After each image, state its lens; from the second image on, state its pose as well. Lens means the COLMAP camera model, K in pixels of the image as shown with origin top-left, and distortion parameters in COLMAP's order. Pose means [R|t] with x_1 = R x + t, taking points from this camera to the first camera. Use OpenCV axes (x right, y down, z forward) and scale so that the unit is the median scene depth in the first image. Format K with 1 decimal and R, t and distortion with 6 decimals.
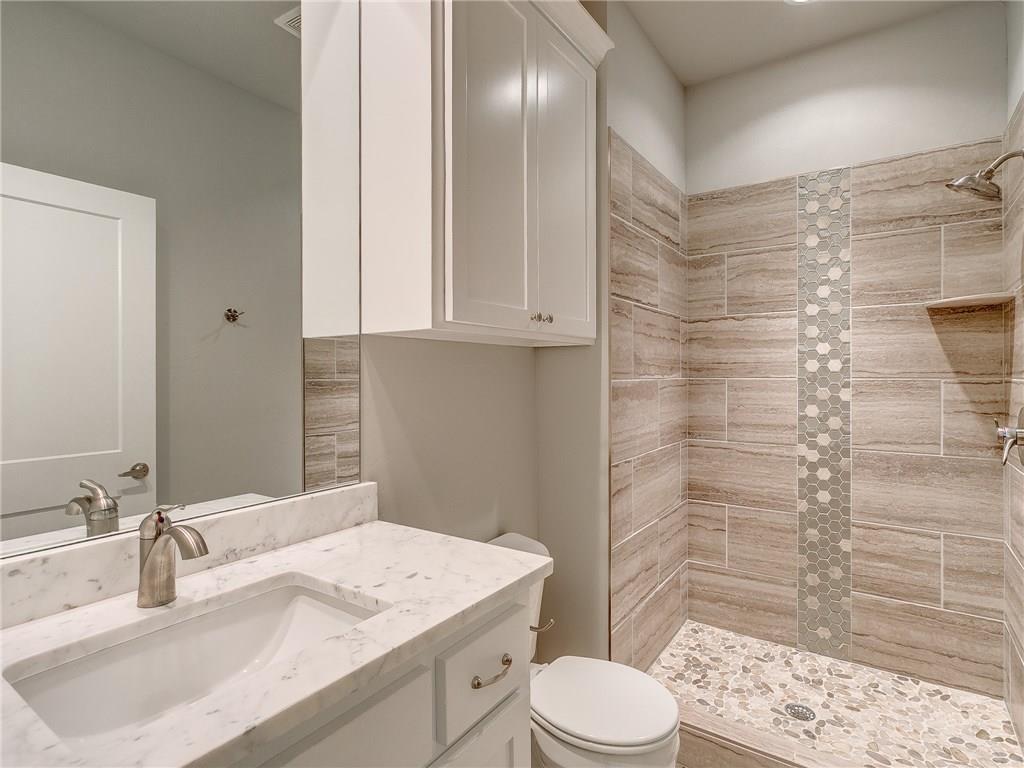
lens RADIAL K [[555.9, 0, 512.4], [0, 555.9, 378.6], [0, 0, 1]] dist [-0.001252, 0.002247]
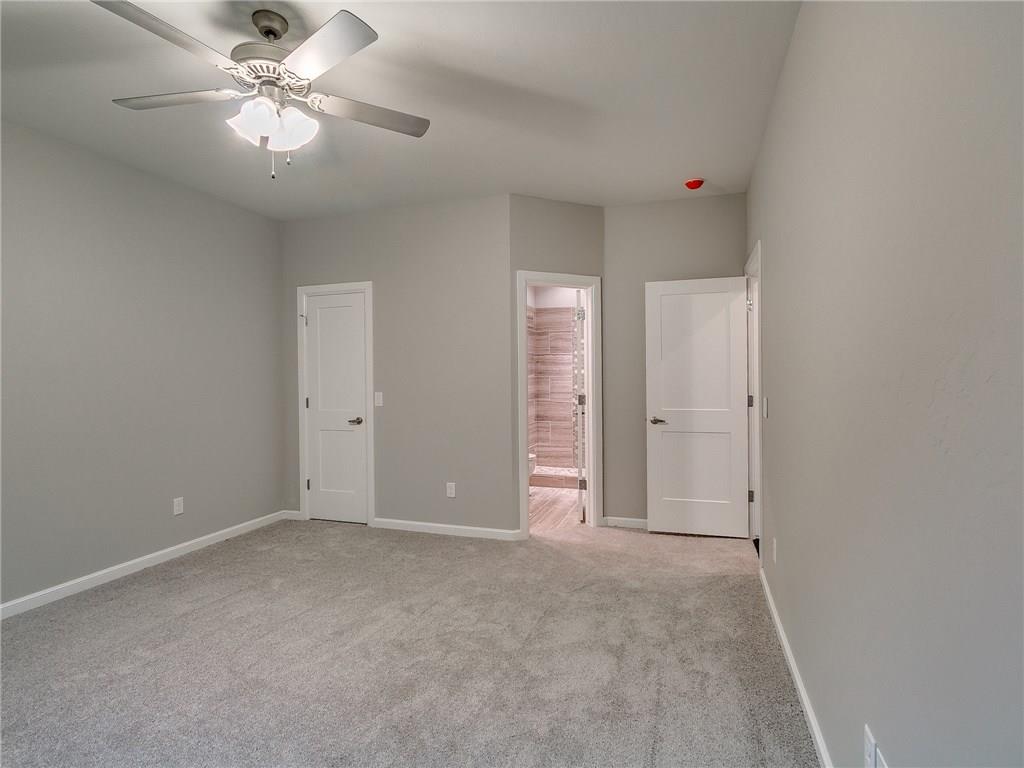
lens RADIAL K [[555.9, 0, 511.7], [0, 555.9, 380.9], [0, 0, 1]] dist [-0.001252, 0.002247]
pose [[0.963841, -0.007329, 0.266377, -0.537425], [0.005703, 0.999960, 0.006876, 0.003520], [-0.266417, -0.005108, 0.963844, -1.626180]]
